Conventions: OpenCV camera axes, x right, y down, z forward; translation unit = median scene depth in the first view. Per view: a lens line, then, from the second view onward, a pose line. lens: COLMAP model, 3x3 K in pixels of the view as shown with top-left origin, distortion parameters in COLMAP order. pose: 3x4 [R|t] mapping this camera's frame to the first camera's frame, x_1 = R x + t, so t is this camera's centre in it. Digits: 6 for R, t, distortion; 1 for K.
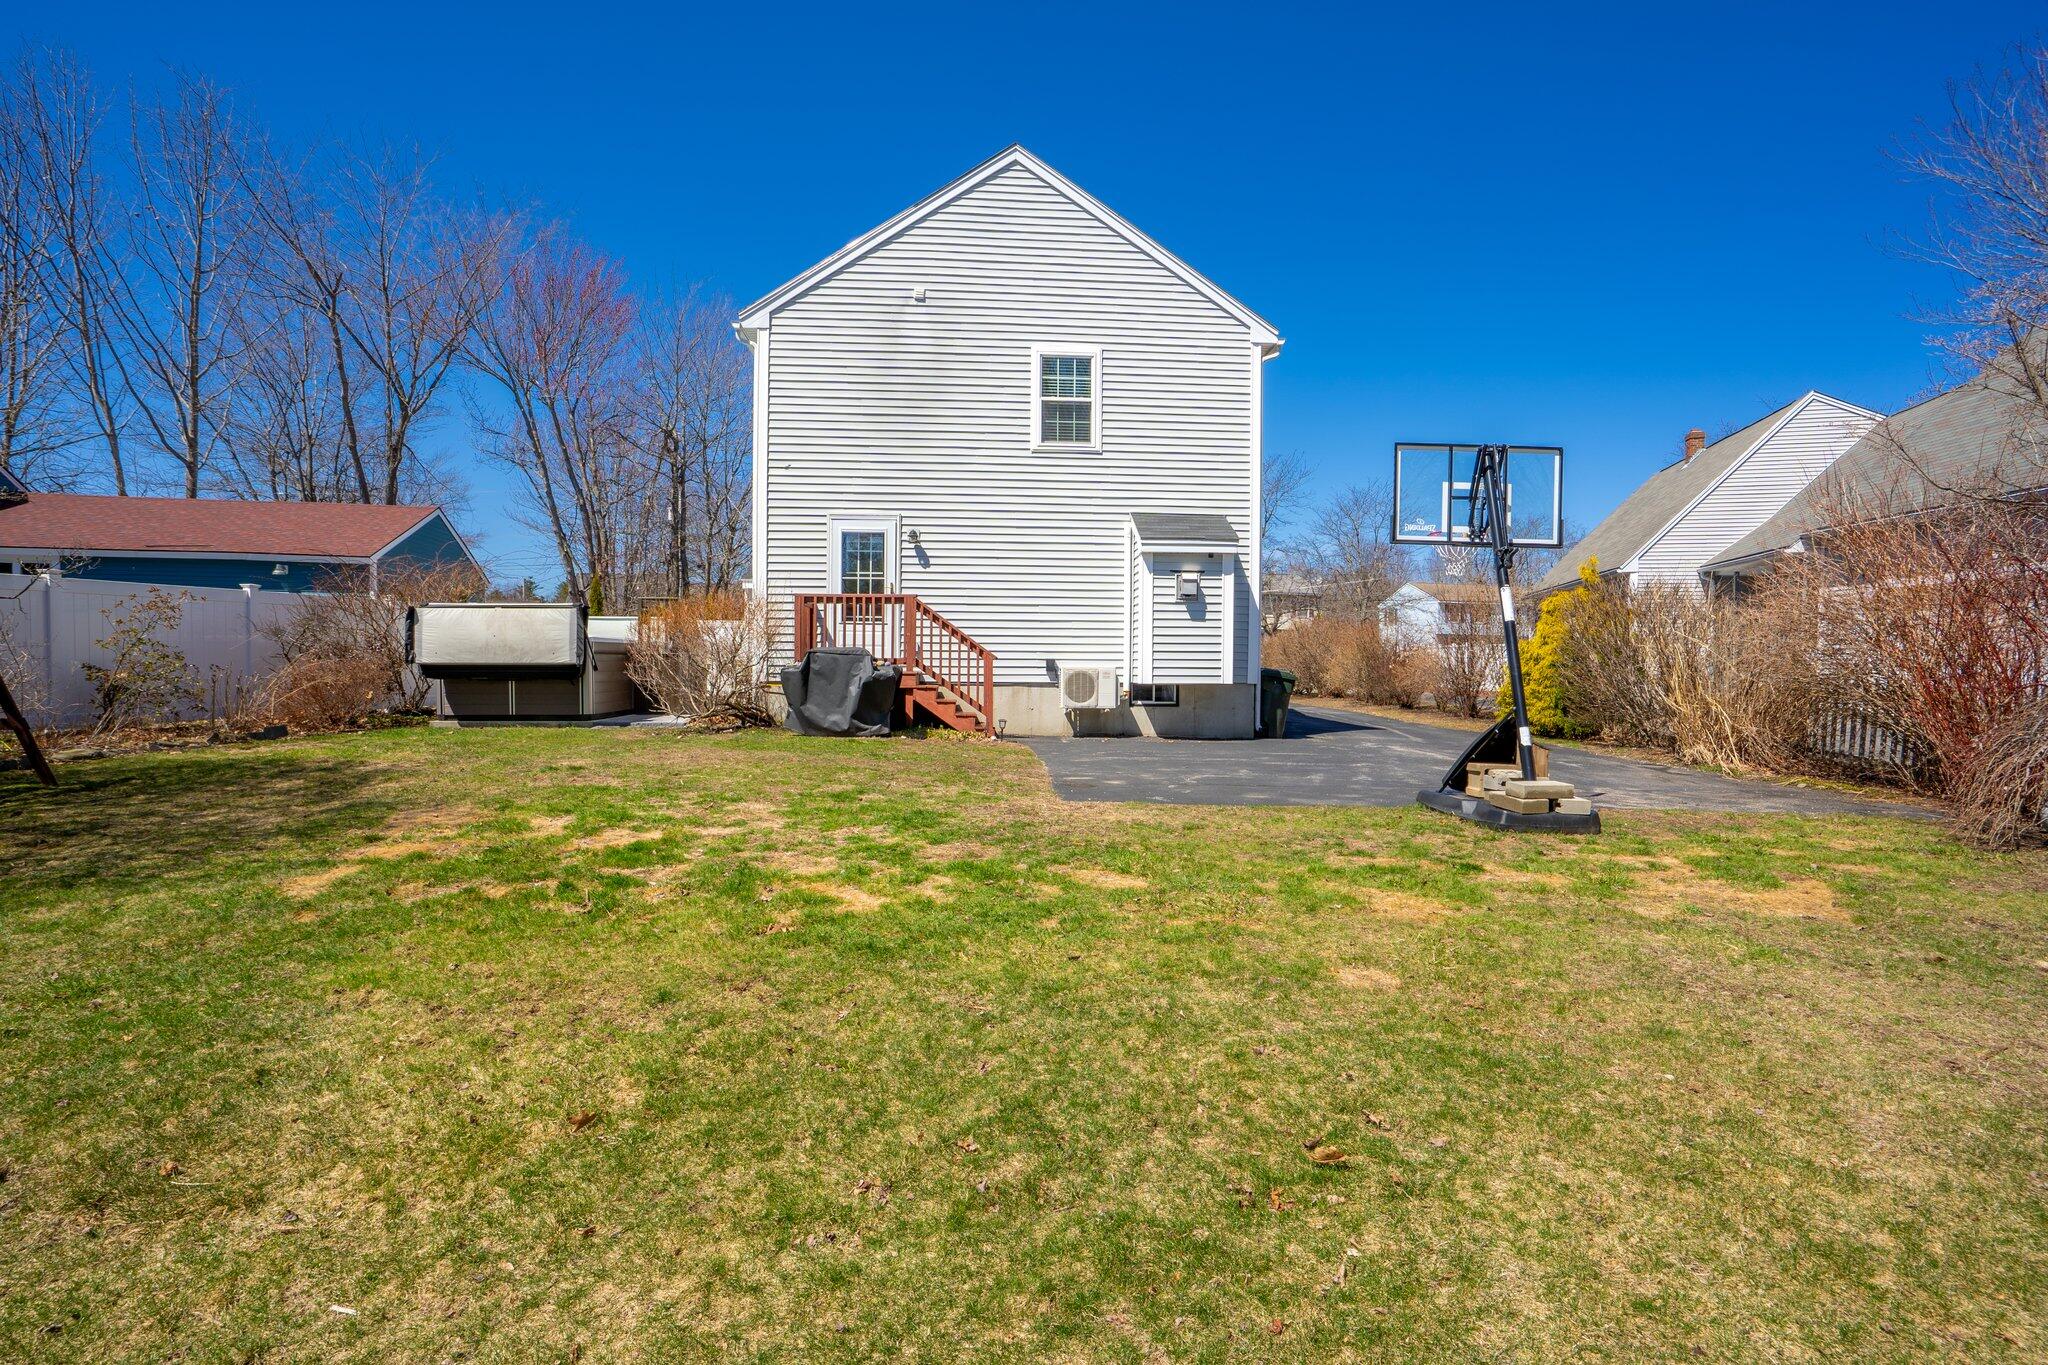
lens RADIAL K [[955.6, 0, 1033.7], [0, 955.6, 695.6], [0, 0, 1]] dist [-0.060822, 0.025863]
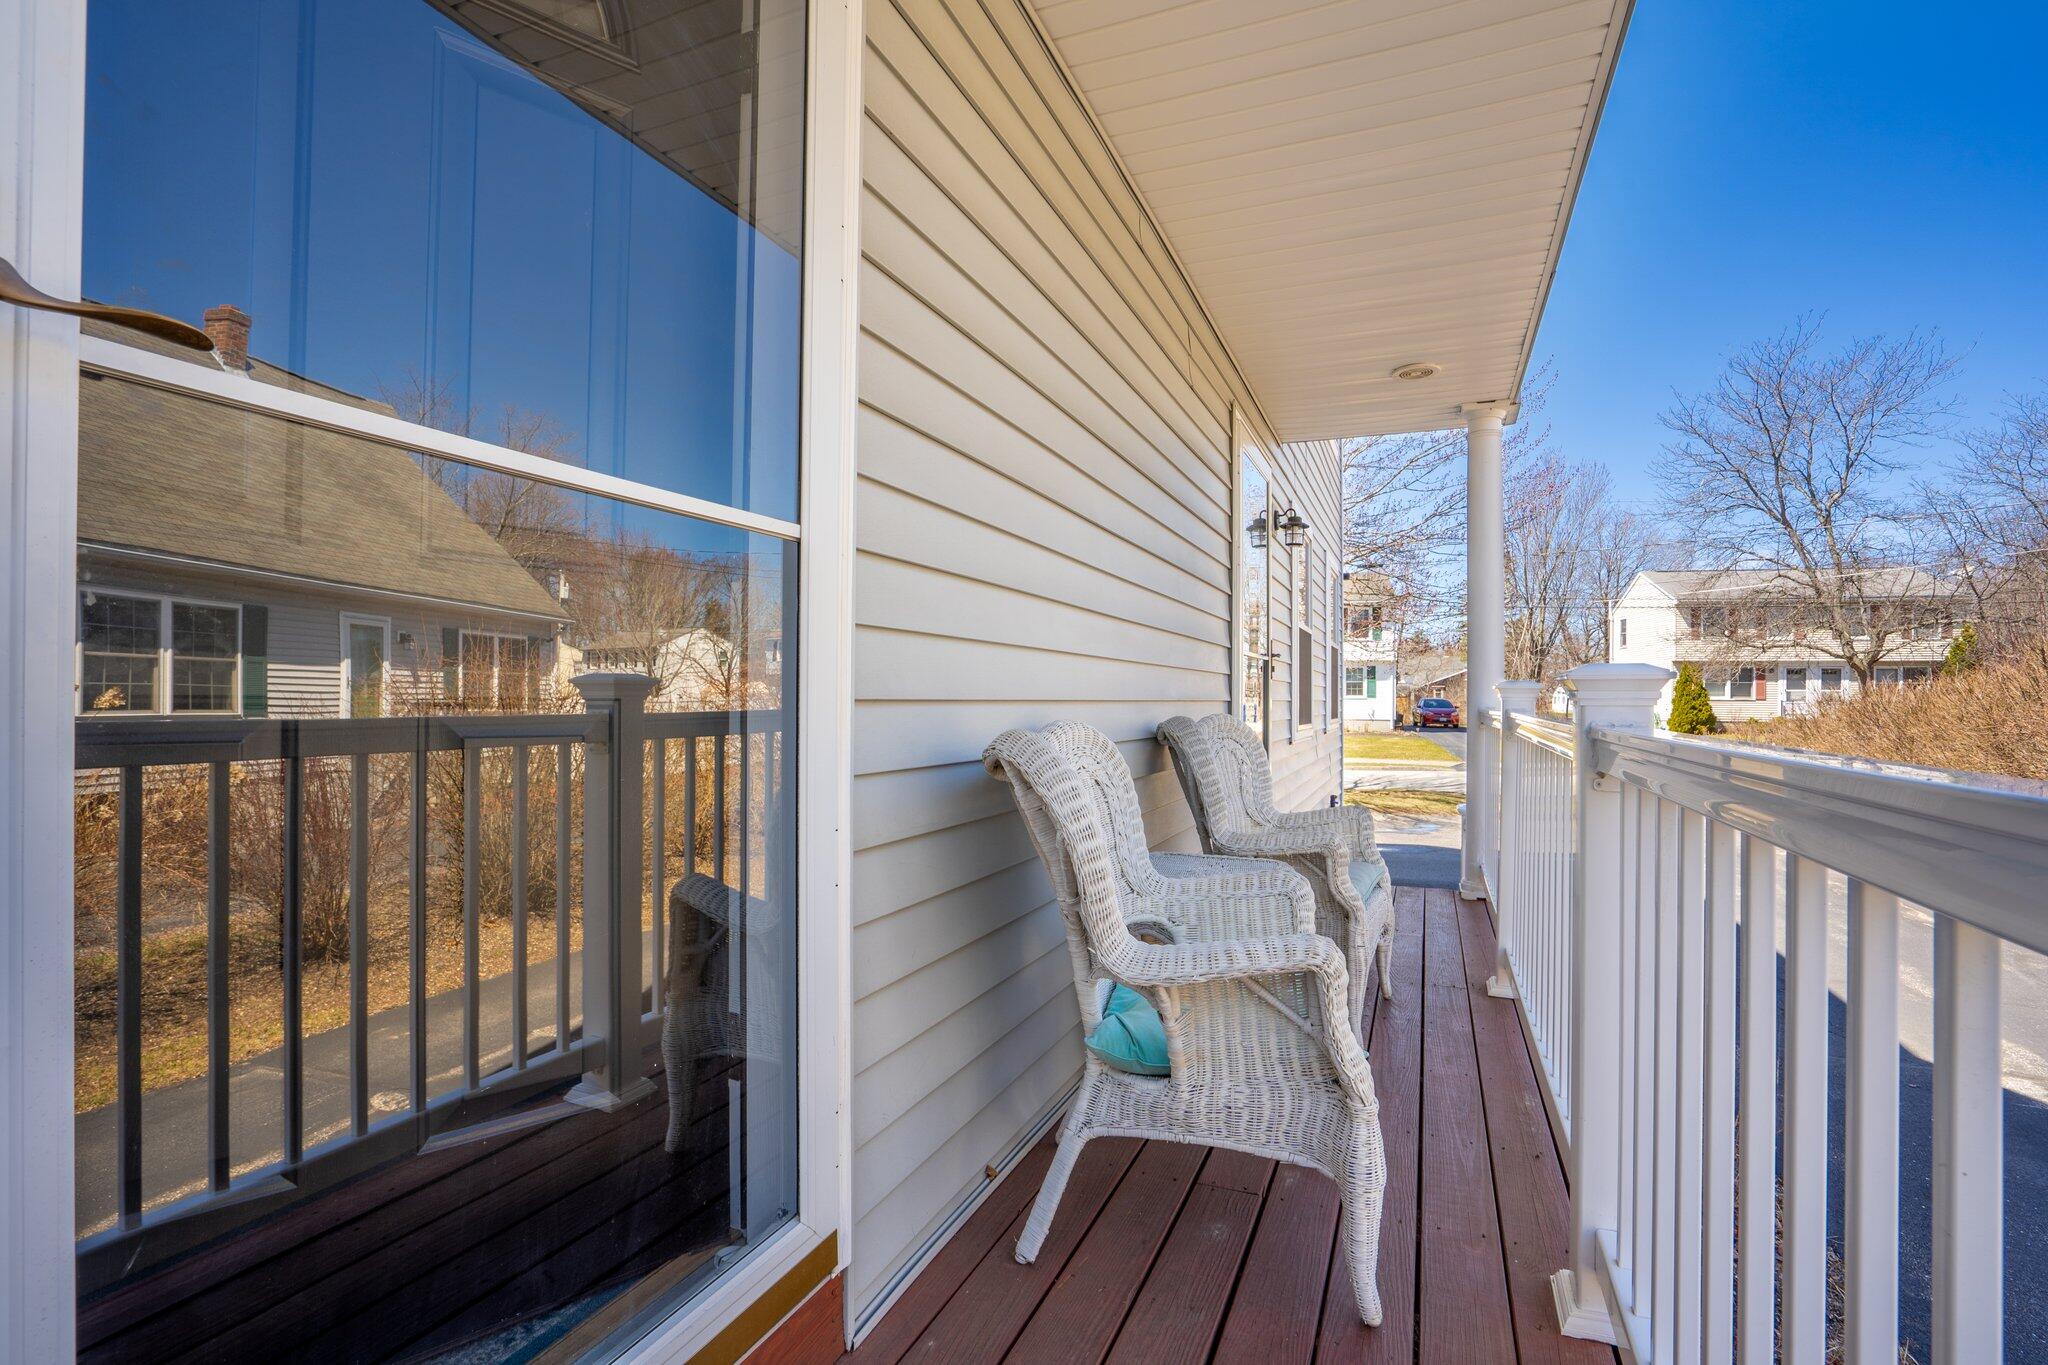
lens RADIAL K [[955.6, 0, 1033.7], [0, 955.6, 695.6], [0, 0, 1]] dist [-0.060822, 0.025863]
pose [[0.893596, -0.003252, -0.448861, 0.274950], [-0.014753, 0.999221, -0.036611, -0.106087], [0.448630, 0.039337, 0.892851, 1.360955]]
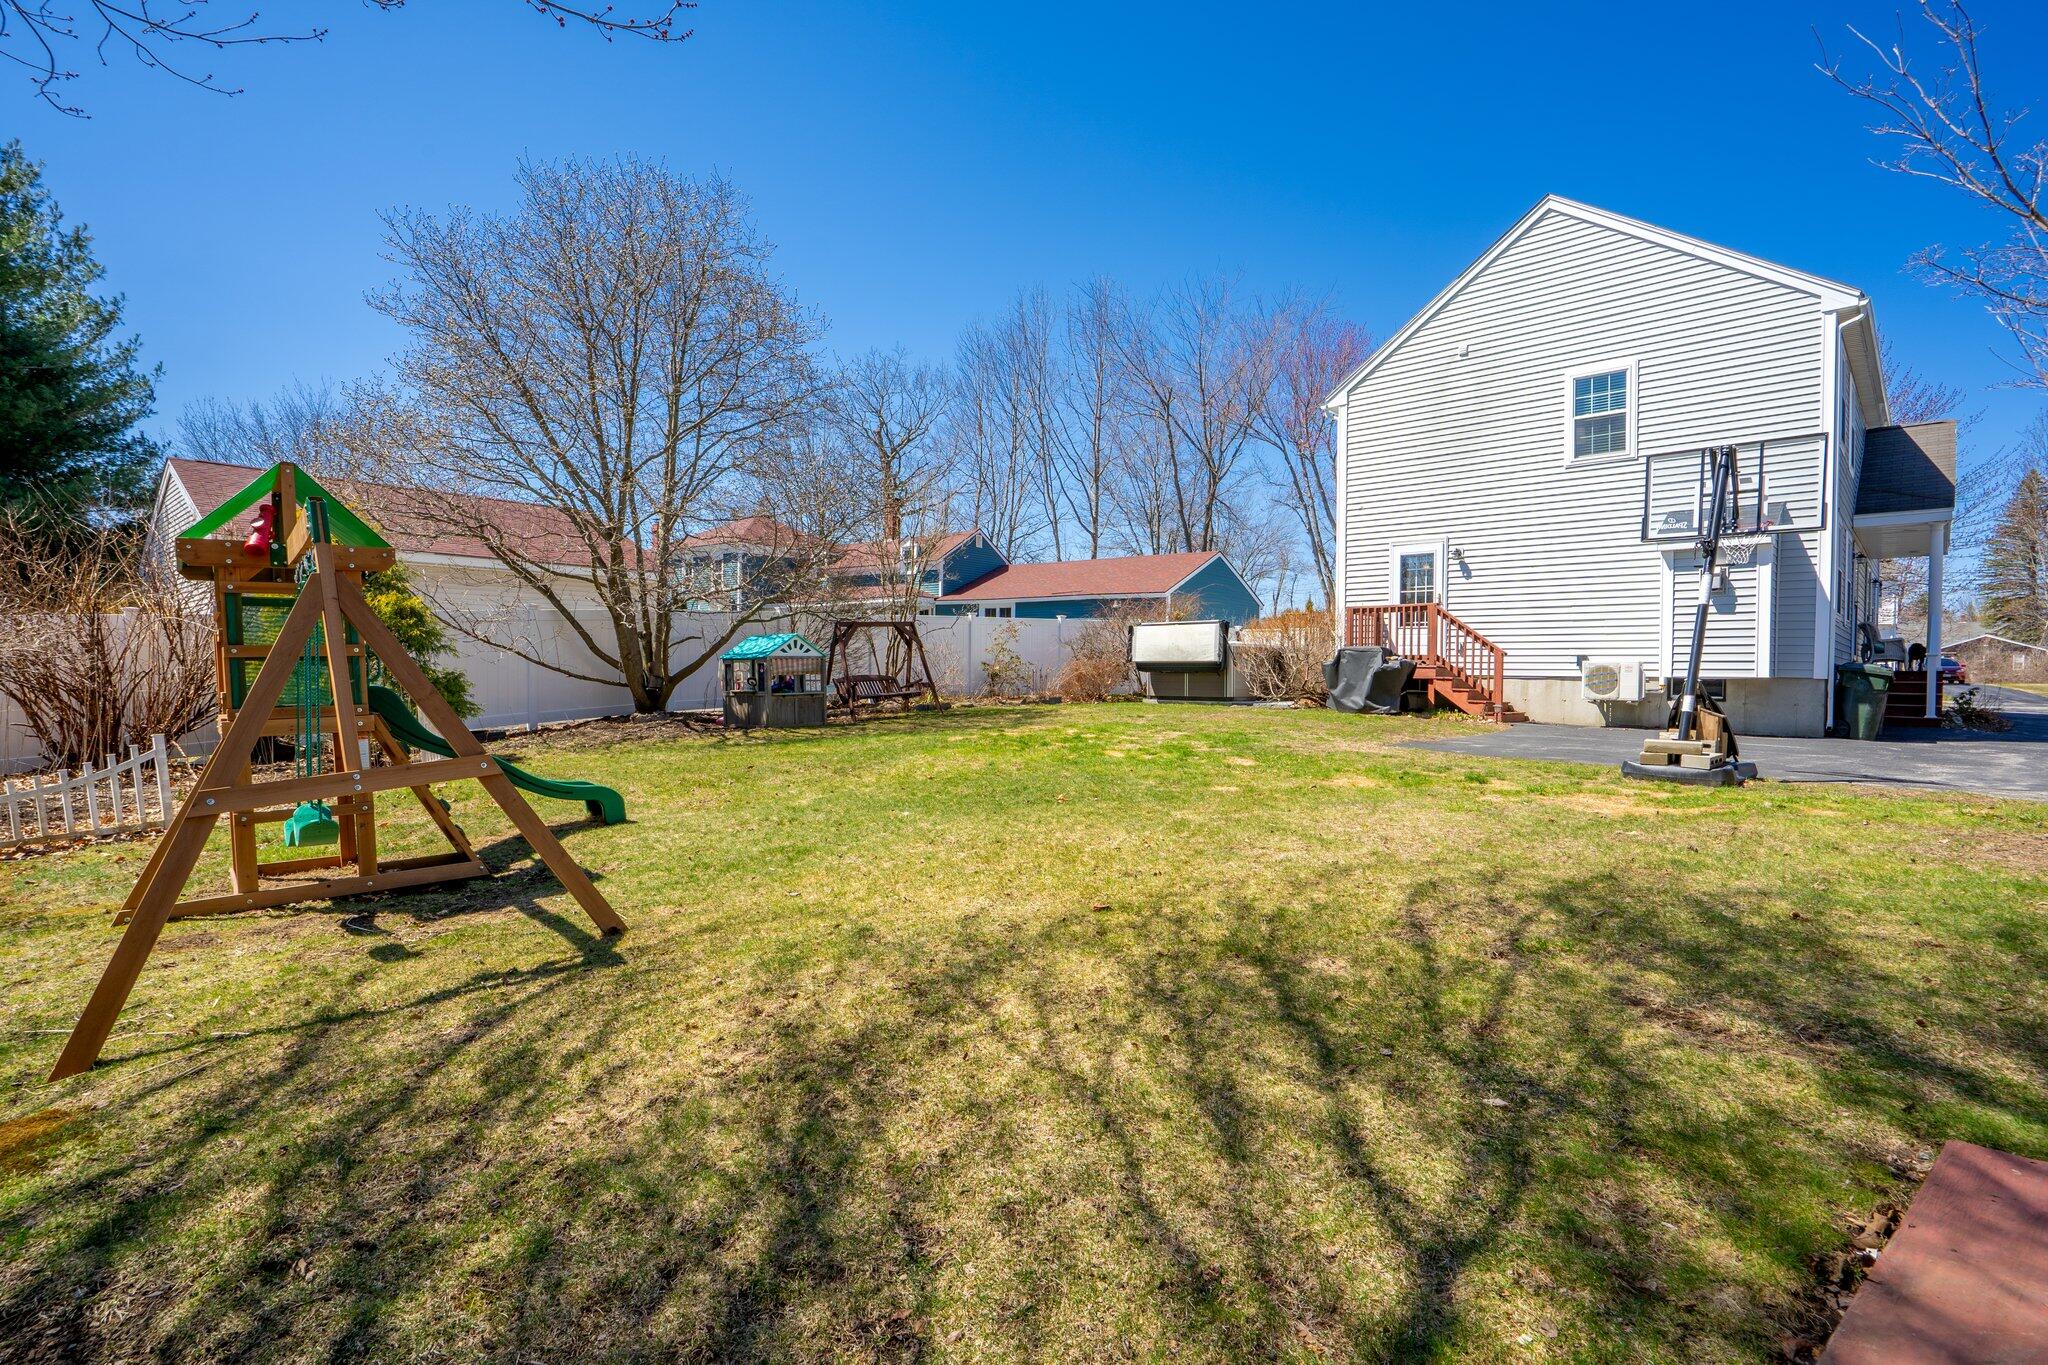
lens RADIAL K [[955.6, 0, 1033.7], [0, 955.6, 695.6], [0, 0, 1]] dist [-0.060822, 0.025863]
pose [[0.661057, 0.018237, -0.750114, 0.412199], [-0.029980, 0.999548, -0.002119, 0.029229], [0.749736, 0.023889, 0.661306, -0.176727]]
